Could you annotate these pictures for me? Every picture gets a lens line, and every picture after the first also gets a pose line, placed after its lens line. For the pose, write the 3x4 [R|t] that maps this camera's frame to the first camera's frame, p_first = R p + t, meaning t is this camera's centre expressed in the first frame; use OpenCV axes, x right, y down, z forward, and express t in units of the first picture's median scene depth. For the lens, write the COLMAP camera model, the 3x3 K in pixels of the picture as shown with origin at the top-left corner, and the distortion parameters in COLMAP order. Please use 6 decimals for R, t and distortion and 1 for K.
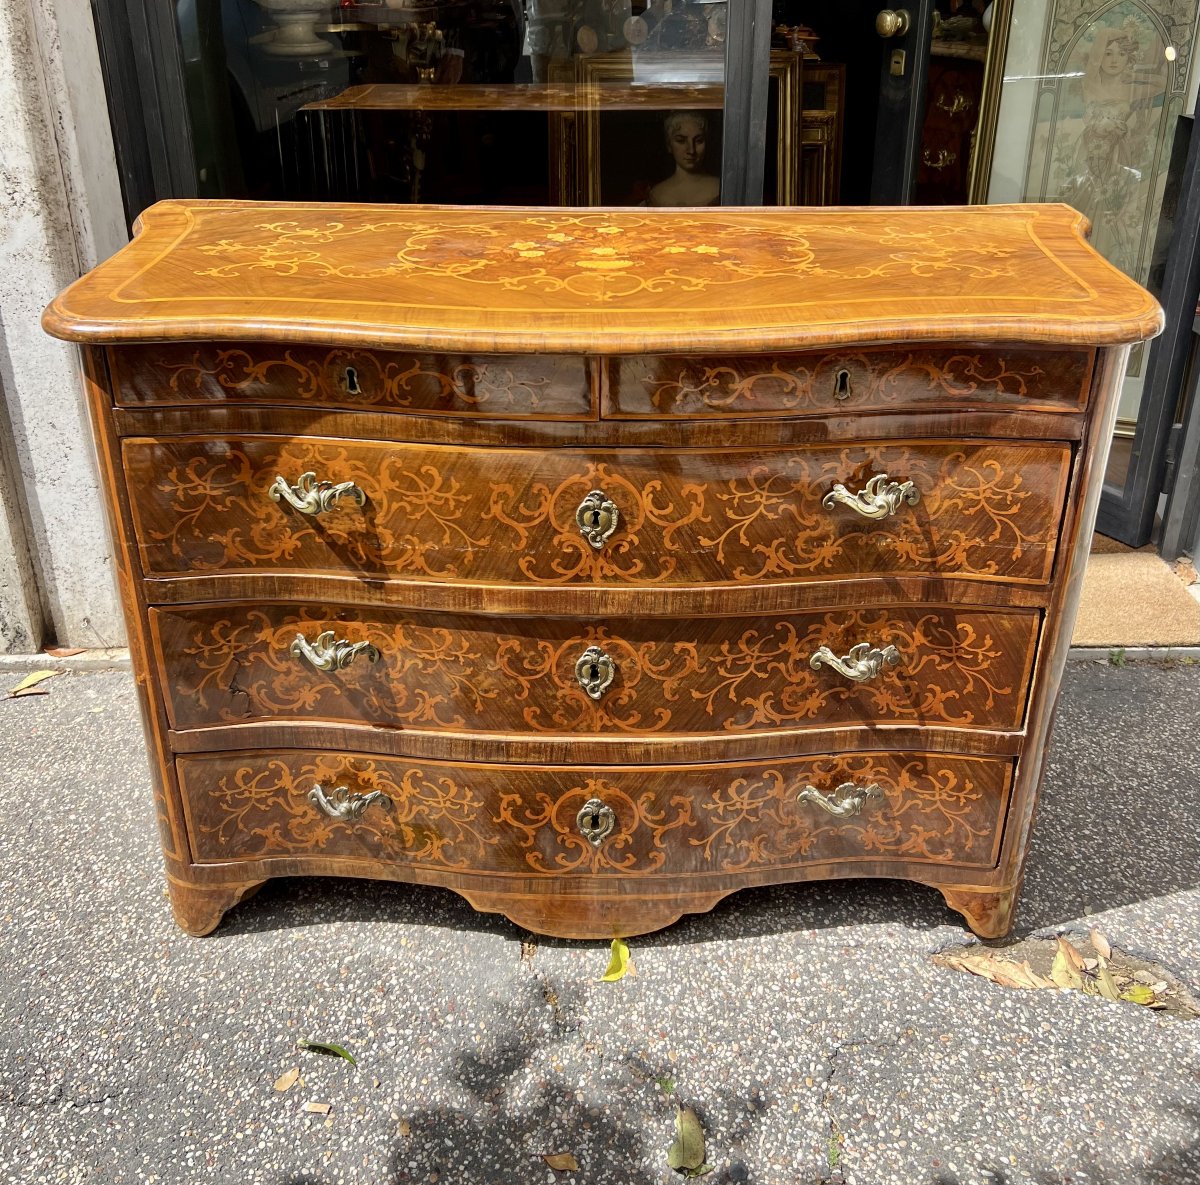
lens RADIAL K [[1189.0, 0, 613.1], [0, 1189.0, 474.7], [0, 0, 1]] dist [0.047422, -0.046929]
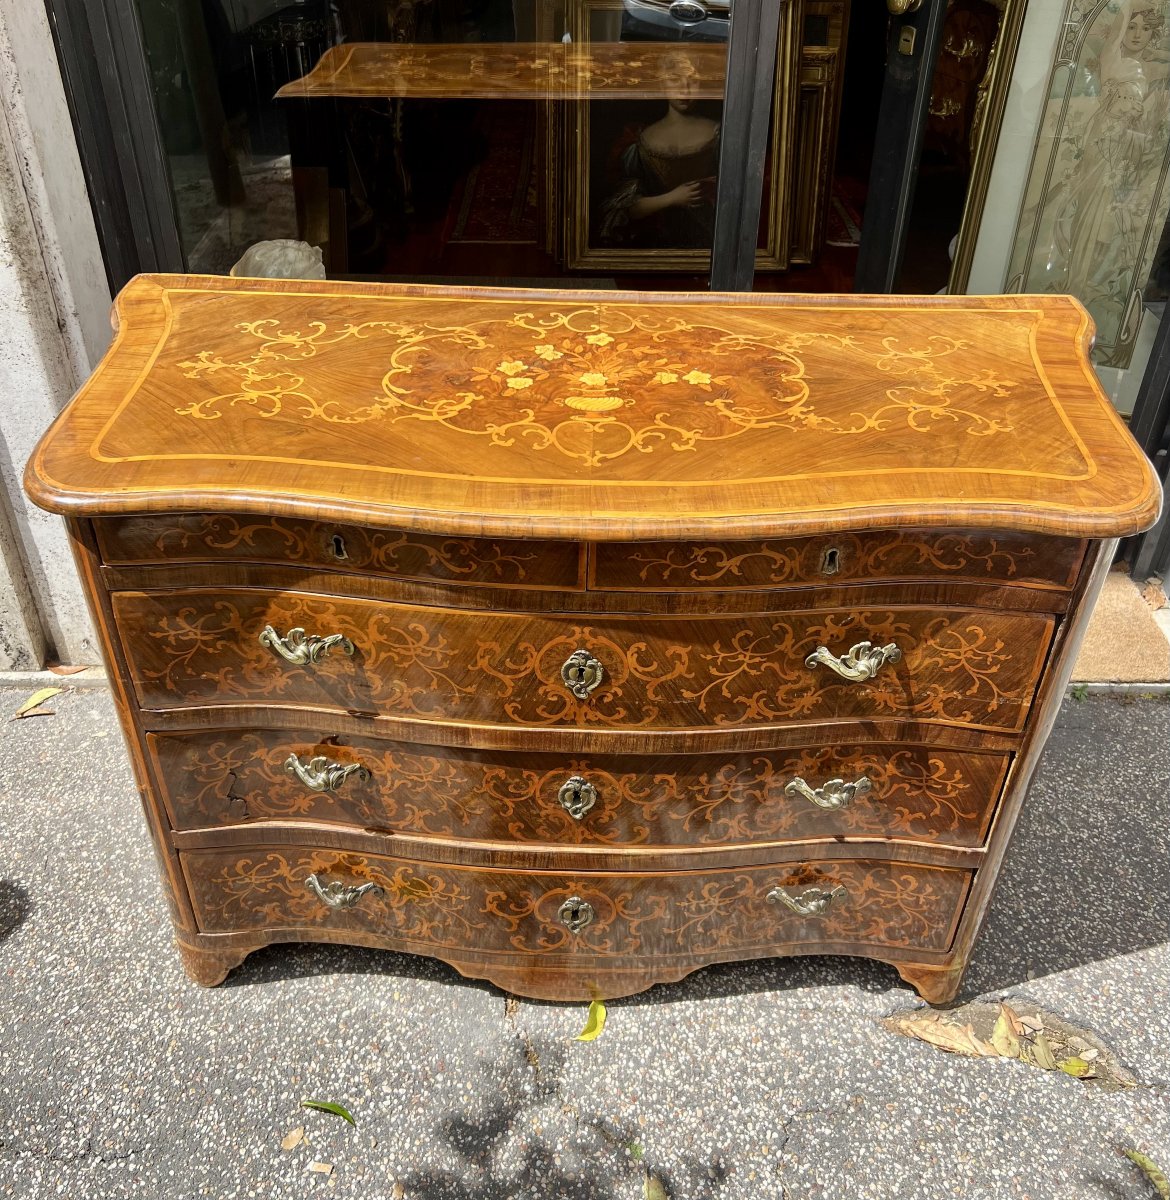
lens RADIAL K [[1157.8, 0, 587.8], [0, 1157.8, 548.7], [0, 0, 1]] dist [0.039823, -0.035520]
pose [[0.999815, 0.018975, -0.003230, -0.006747], [-0.018069, 0.983074, 0.182313, -0.225485], [0.006635, -0.182221, 0.983235, 0.042192]]
